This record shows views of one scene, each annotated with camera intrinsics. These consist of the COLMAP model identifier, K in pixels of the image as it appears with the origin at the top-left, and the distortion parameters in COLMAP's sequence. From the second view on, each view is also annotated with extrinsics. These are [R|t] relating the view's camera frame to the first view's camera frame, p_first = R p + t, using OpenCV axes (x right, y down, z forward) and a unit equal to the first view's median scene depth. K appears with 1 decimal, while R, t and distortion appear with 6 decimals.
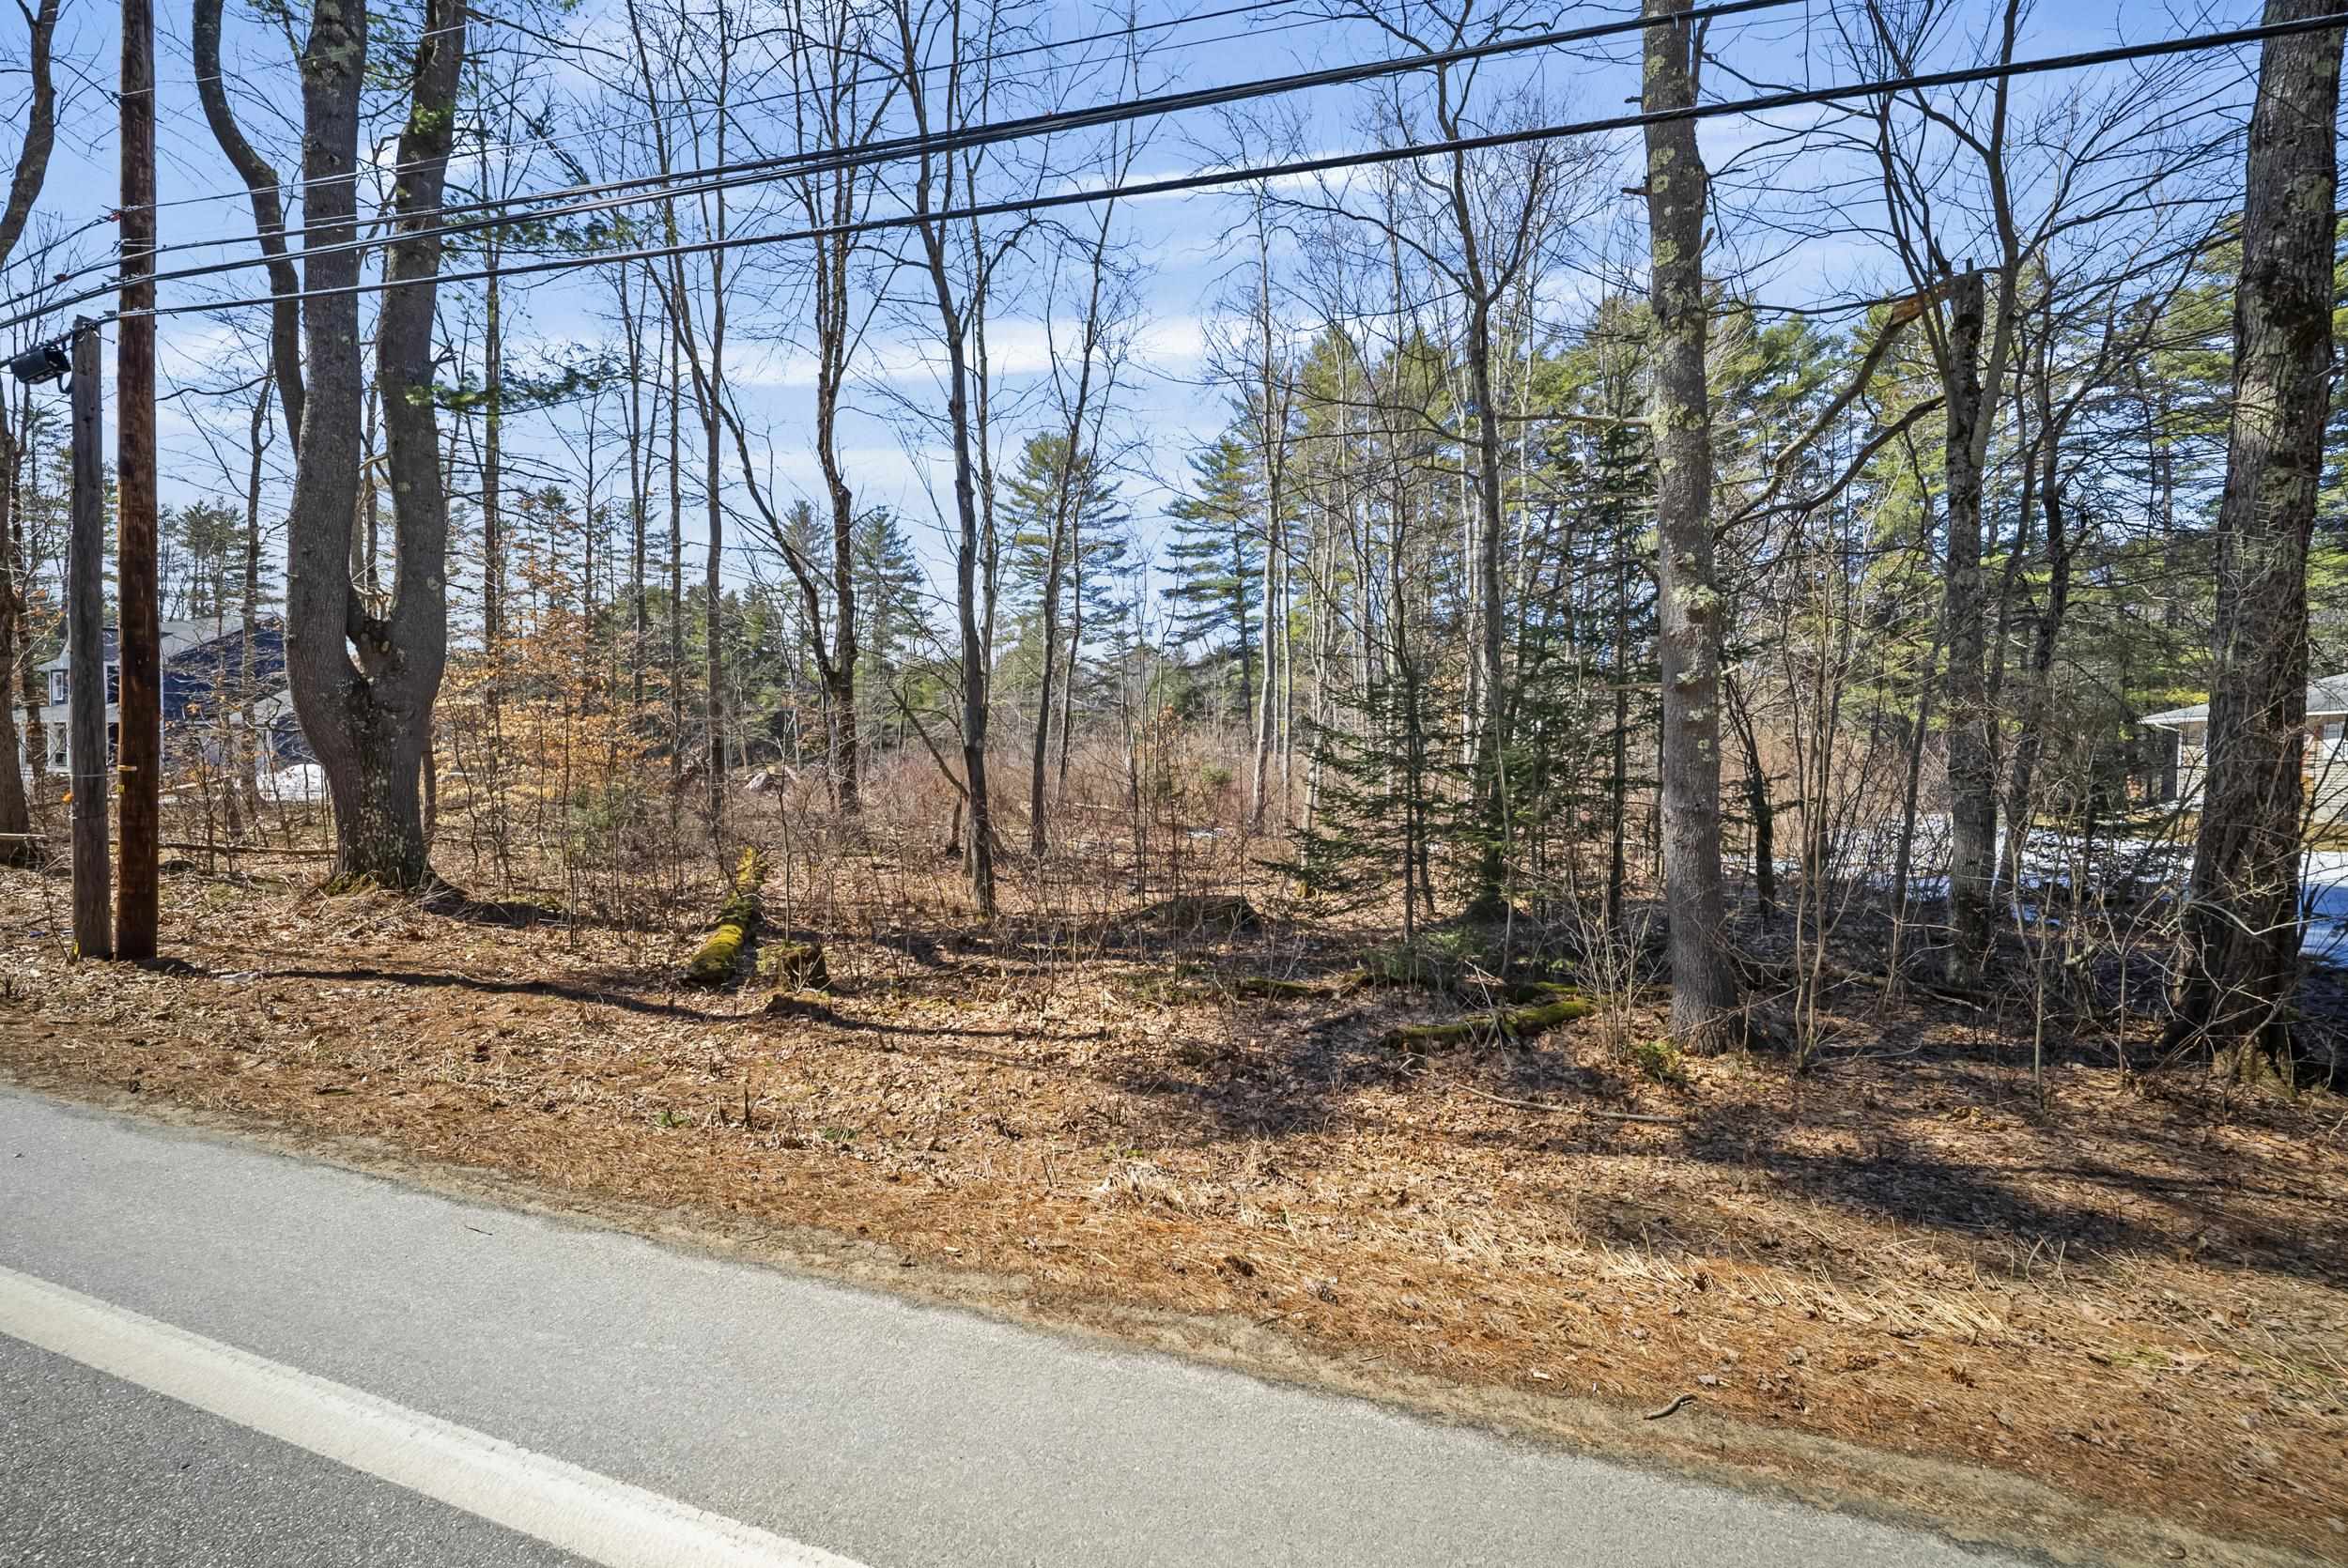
lens RADIAL K [[989.6, 0, 1172.4], [0, 989.6, 754.9], [0, 0, 1]] dist [-0.000268, 0.000366]
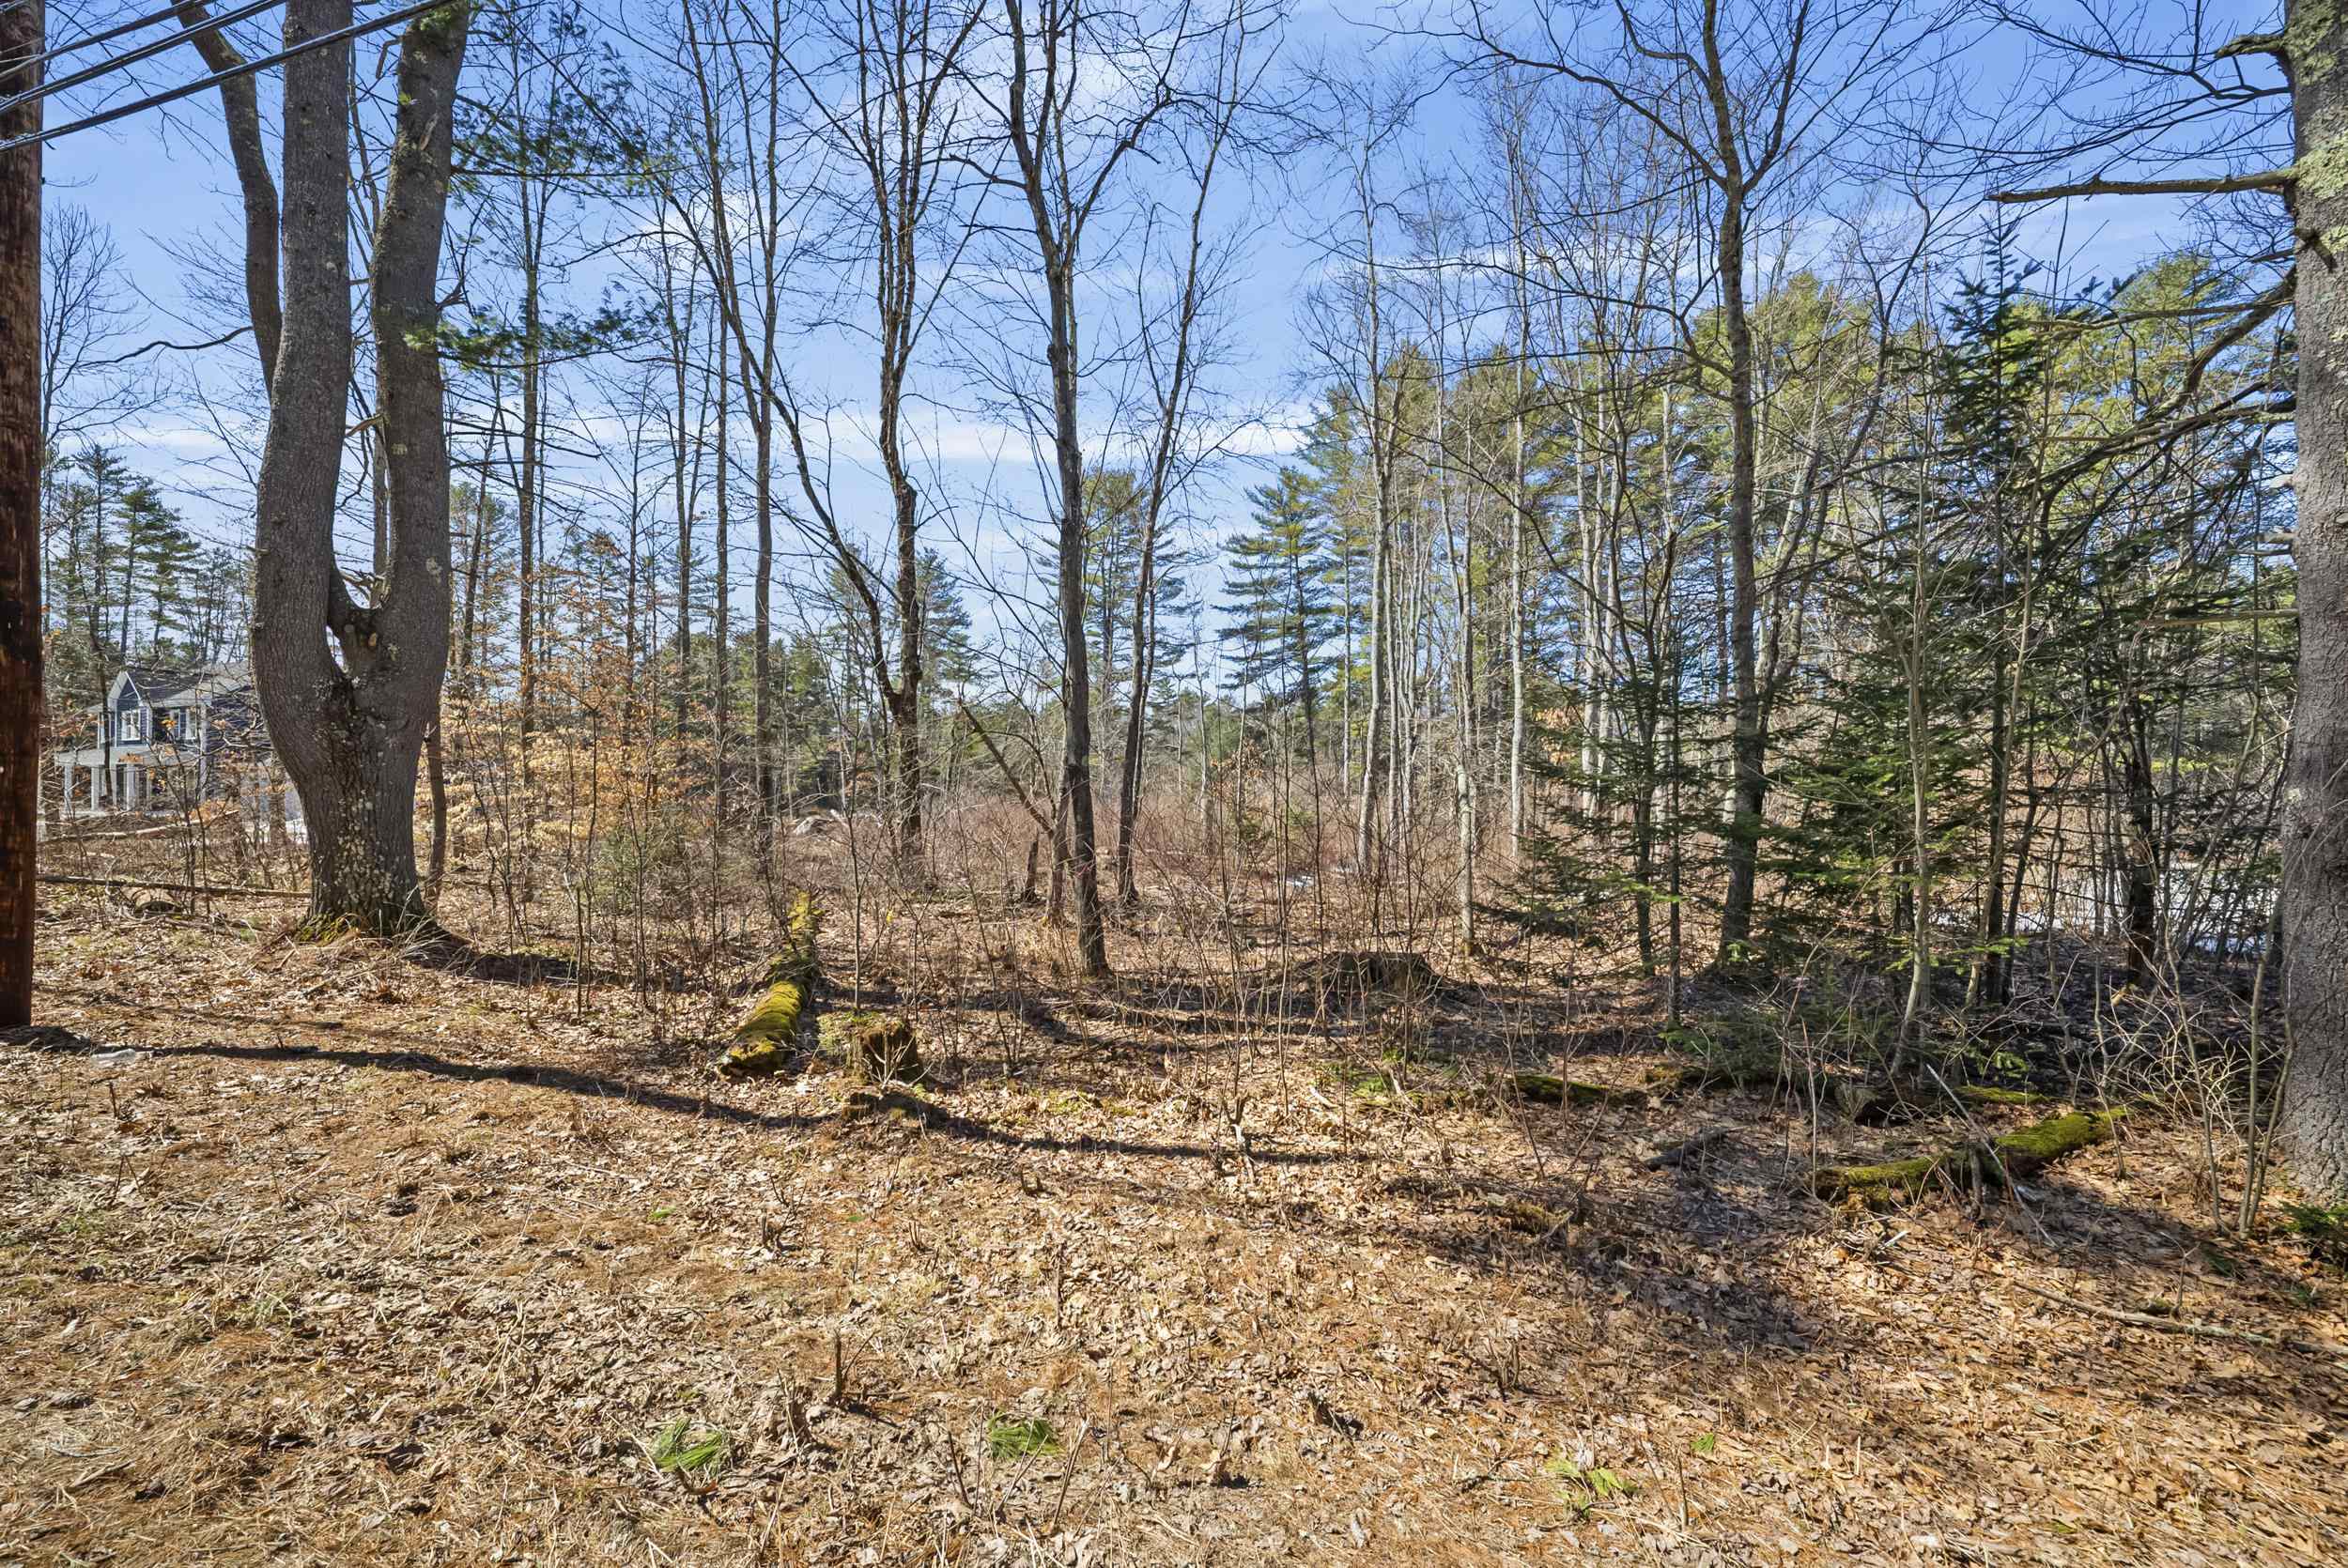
lens RADIAL K [[1017.4, 0, 1174.0], [0, 1017.4, 784.0], [0, 0, 1]] dist [0.000157, -0.000579]
pose [[0.998907, -0.000340, -0.046733, -0.056200], [-0.000599, 0.999798, -0.020079, 0.015879], [0.046731, 0.020085, 0.998706, 0.115793]]
